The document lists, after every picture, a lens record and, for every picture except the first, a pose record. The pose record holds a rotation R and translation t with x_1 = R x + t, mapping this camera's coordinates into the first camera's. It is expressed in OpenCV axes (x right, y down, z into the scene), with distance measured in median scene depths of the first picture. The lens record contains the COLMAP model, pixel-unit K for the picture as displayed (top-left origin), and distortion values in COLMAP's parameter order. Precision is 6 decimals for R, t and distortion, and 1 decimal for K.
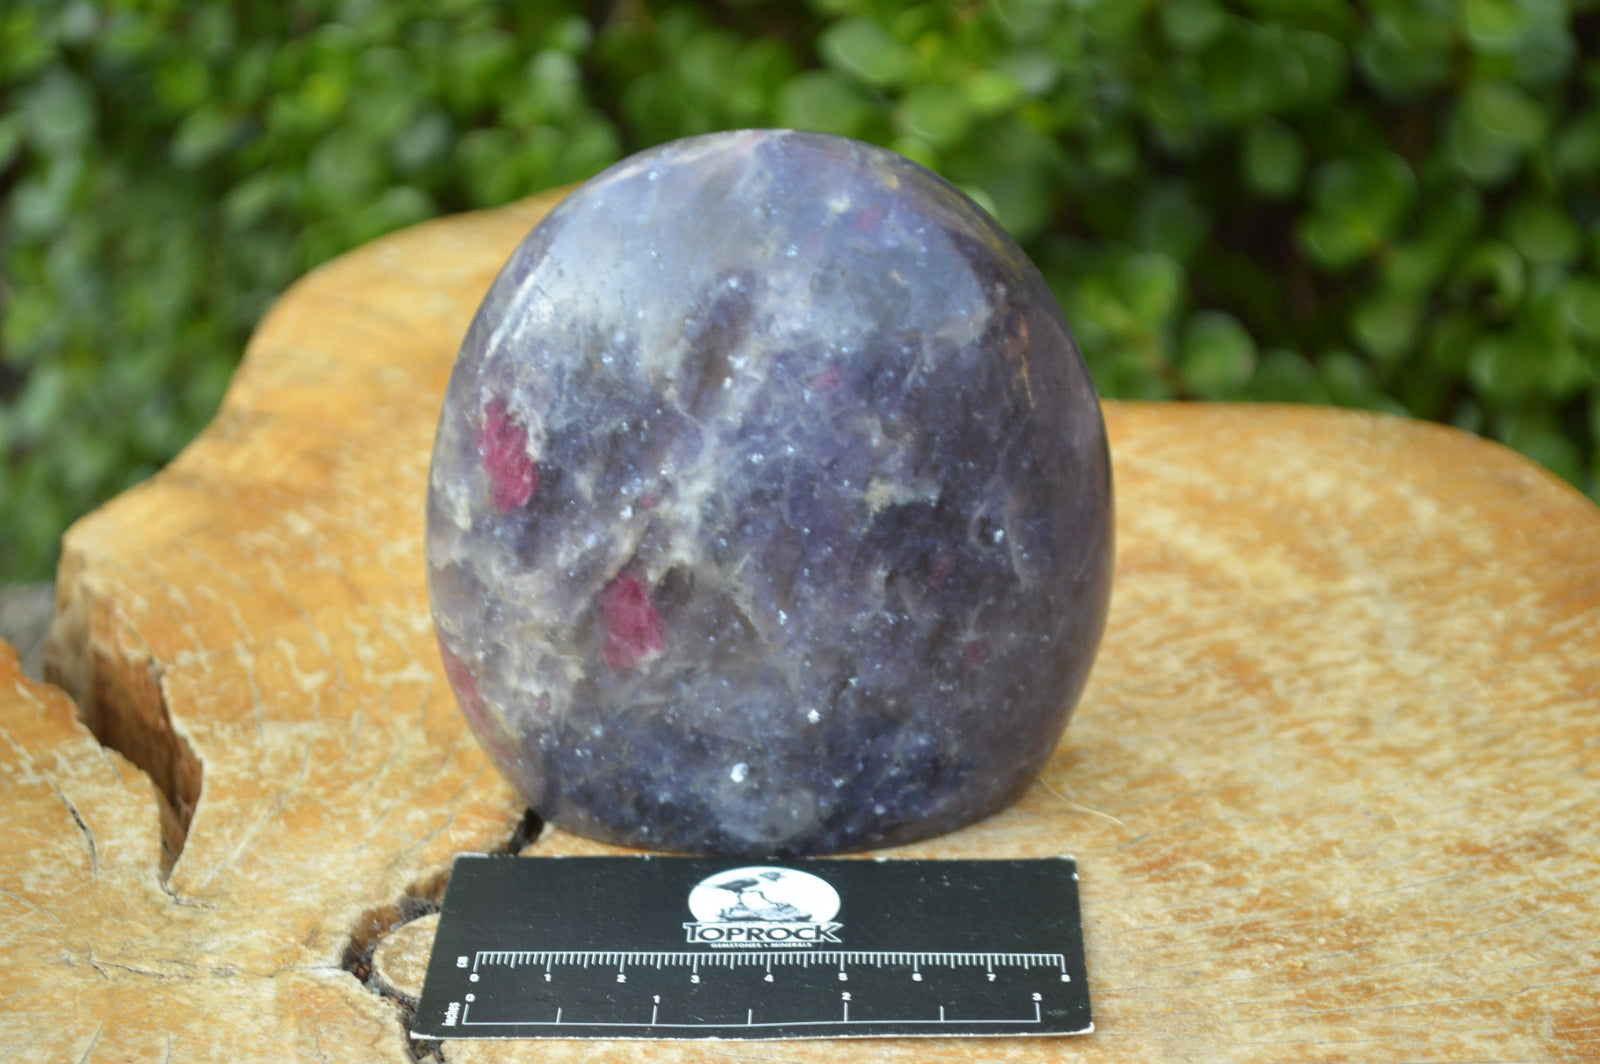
lens RADIAL K [[3736.2, 0, 800.0], [0, 3736.2, 532.0], [0, 0, 1]] dist [0.108454, -0.034810]
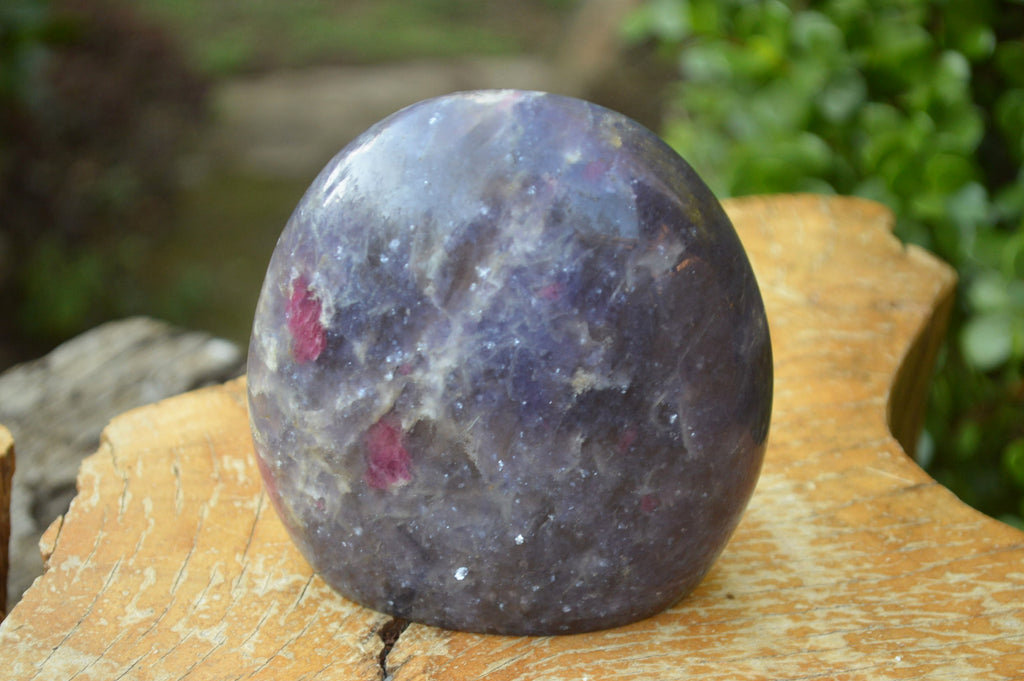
lens RADIAL K [[2391.2, 0, 512.0], [0, 2391.2, 340.5], [0, 0, 1]] dist [0.108454, -0.034810]
pose [[0.991412, 0.100751, -0.083375, 0.064734], [-0.093409, 0.991757, 0.087714, -0.094596], [0.091525, -0.079173, 0.992650, 0.170286]]
